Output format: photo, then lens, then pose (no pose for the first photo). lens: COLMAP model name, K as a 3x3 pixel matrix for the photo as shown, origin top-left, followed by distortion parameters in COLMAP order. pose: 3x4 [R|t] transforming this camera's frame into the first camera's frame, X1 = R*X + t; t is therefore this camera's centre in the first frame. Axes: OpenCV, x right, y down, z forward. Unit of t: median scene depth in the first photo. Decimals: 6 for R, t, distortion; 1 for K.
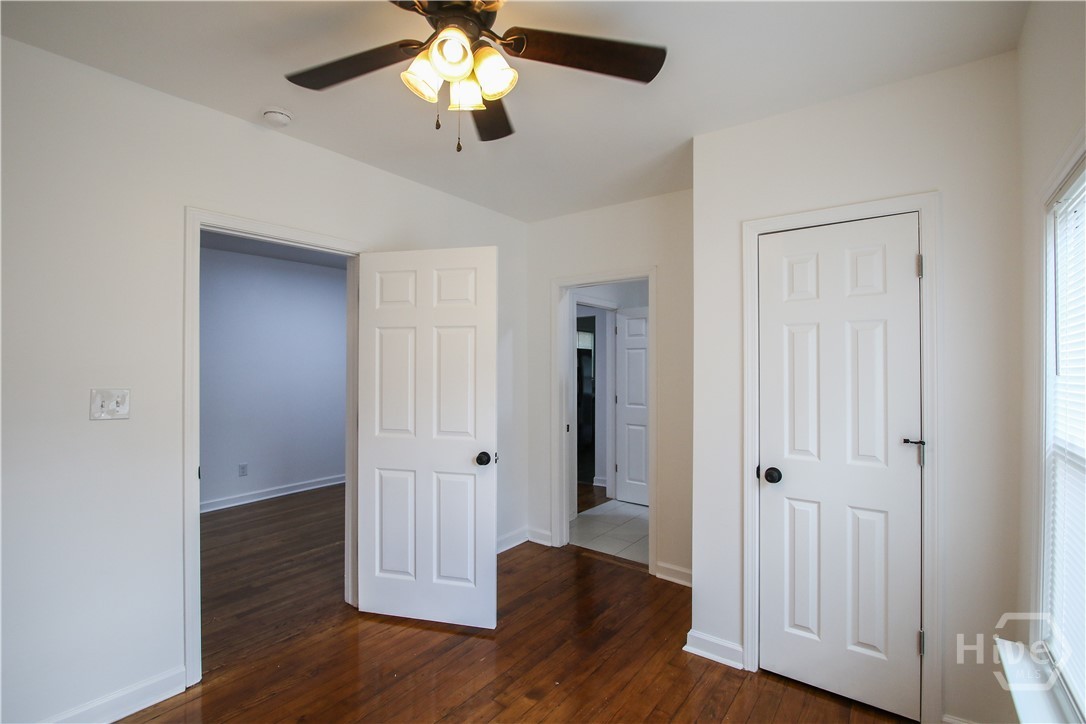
lens RADIAL K [[497.3, 0, 545.2], [0, 497.3, 362.3], [0, 0, 1]] dist [-0.018414, 0.001905]
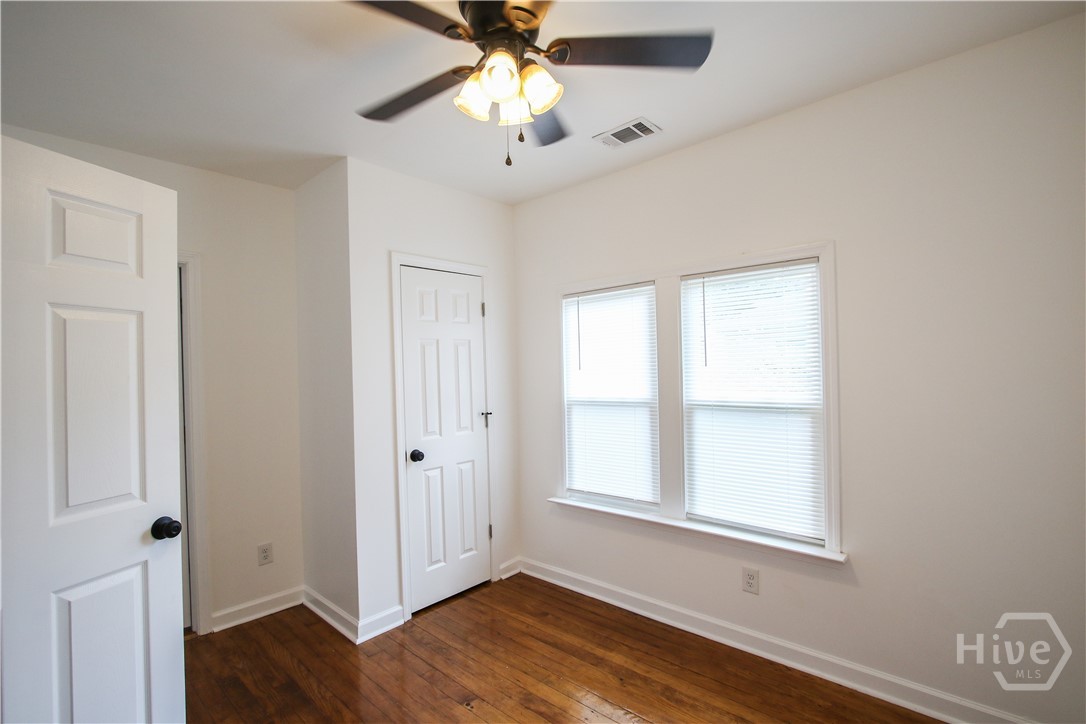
lens RADIAL K [[497.3, 0, 545.2], [0, 497.3, 362.3], [0, 0, 1]] dist [-0.018414, 0.001905]
pose [[0.101473, 0.004071, 0.994830, -0.794075], [0.020963, 0.999761, -0.006229, 0.001070], [-0.994617, 0.021487, 0.101364, 0.536076]]
